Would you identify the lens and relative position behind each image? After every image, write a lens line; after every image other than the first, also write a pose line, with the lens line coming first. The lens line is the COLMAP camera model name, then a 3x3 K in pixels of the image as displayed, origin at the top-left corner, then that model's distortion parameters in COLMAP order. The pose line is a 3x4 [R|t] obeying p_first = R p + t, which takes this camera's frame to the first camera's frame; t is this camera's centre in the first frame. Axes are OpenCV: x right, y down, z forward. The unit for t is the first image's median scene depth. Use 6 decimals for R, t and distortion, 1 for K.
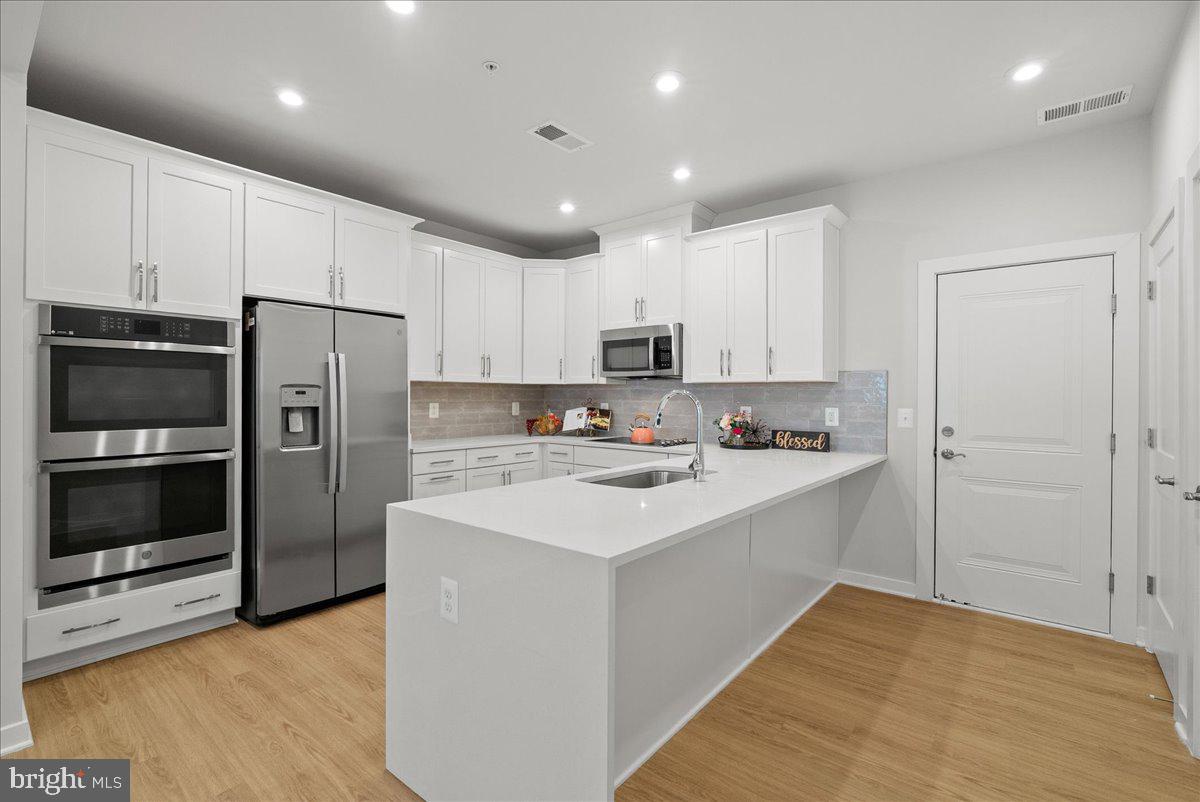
lens RADIAL K [[545.8, 0, 597.0], [0, 545.8, 395.5], [0, 0, 1]] dist [-0.005660, -0.000565]
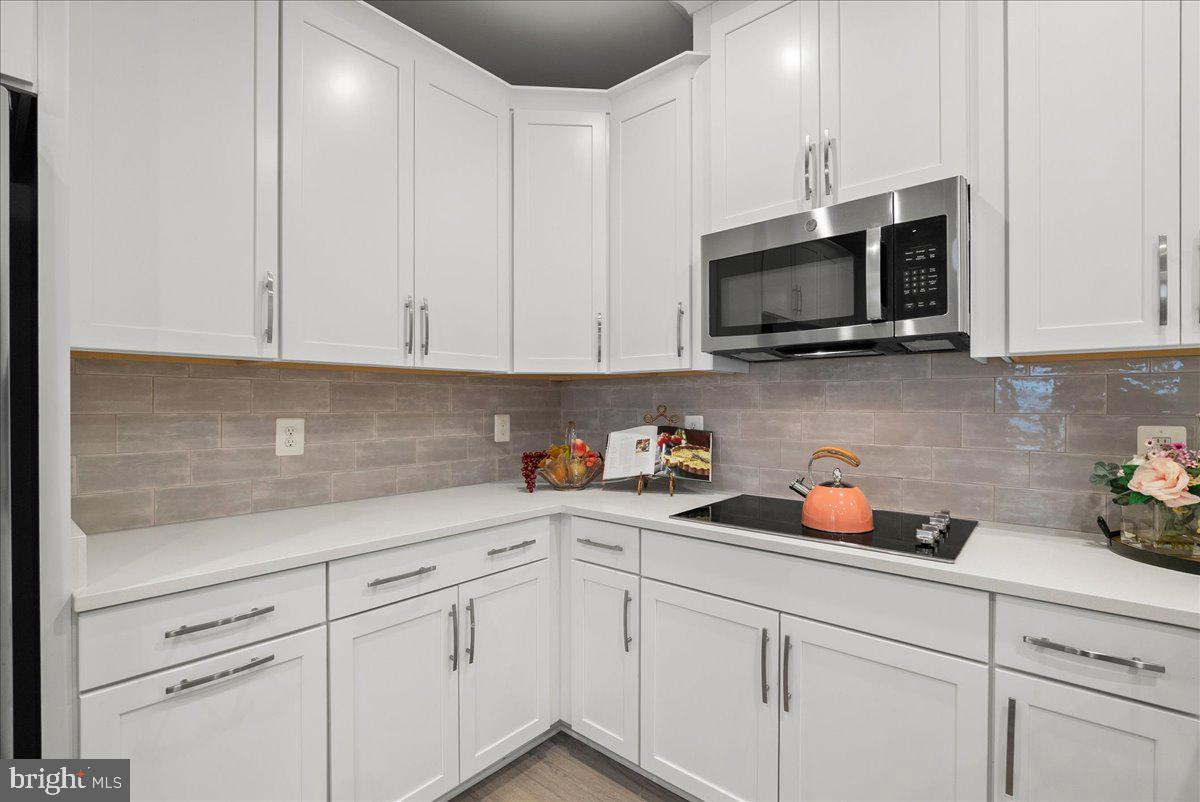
lens RADIAL K [[545.4, 0, 603.2], [0, 545.4, 408.9], [0, 0, 1]] dist [-0.001071, -0.000268]
pose [[0.999856, -0.005764, -0.015957, -0.064917], [0.005898, 0.999948, 0.008358, 0.004602], [0.015908, -0.008451, 0.999838, 0.644946]]
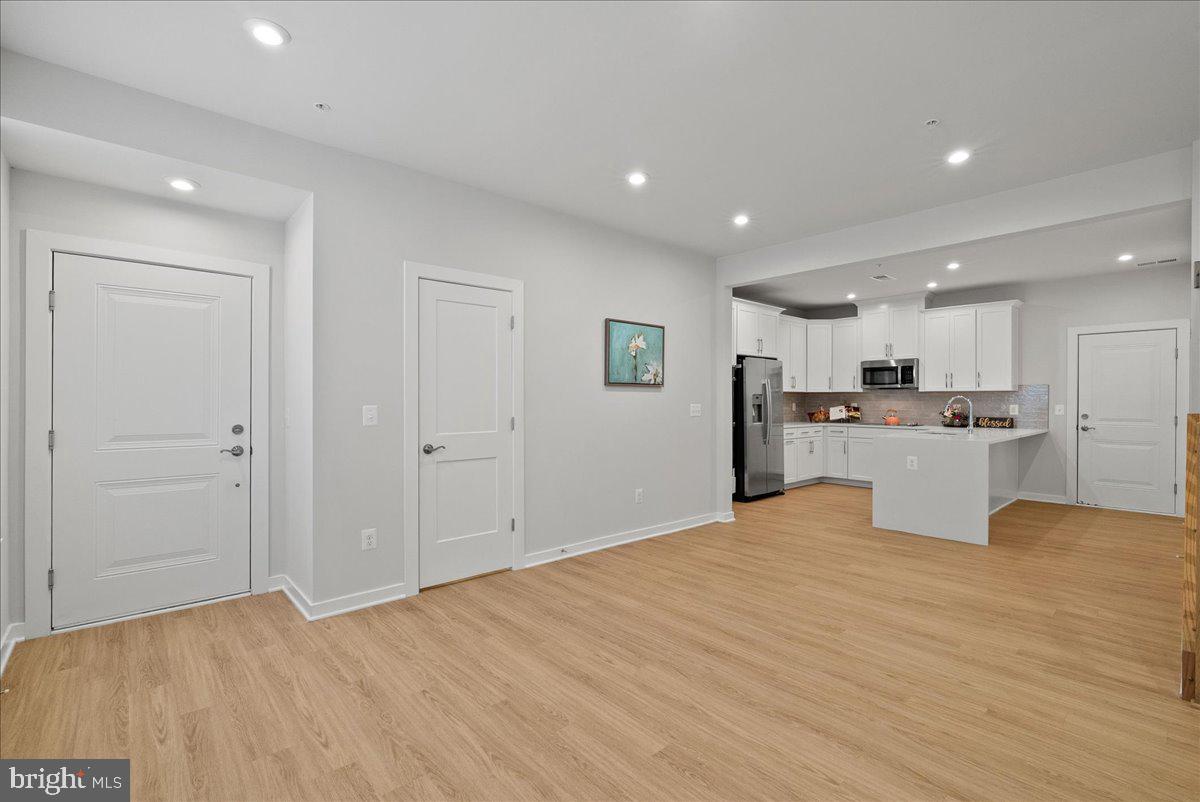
lens RADIAL K [[536.1, 0, 605.1], [0, 536.1, 400.7], [0, 0, 1]] dist [-0.003446, 0.000167]
pose [[0.989367, -0.003388, -0.145402, -0.597845], [0.003670, 0.999992, 0.001671, 0.000696], [0.145395, -0.002187, 0.989371, -0.879672]]
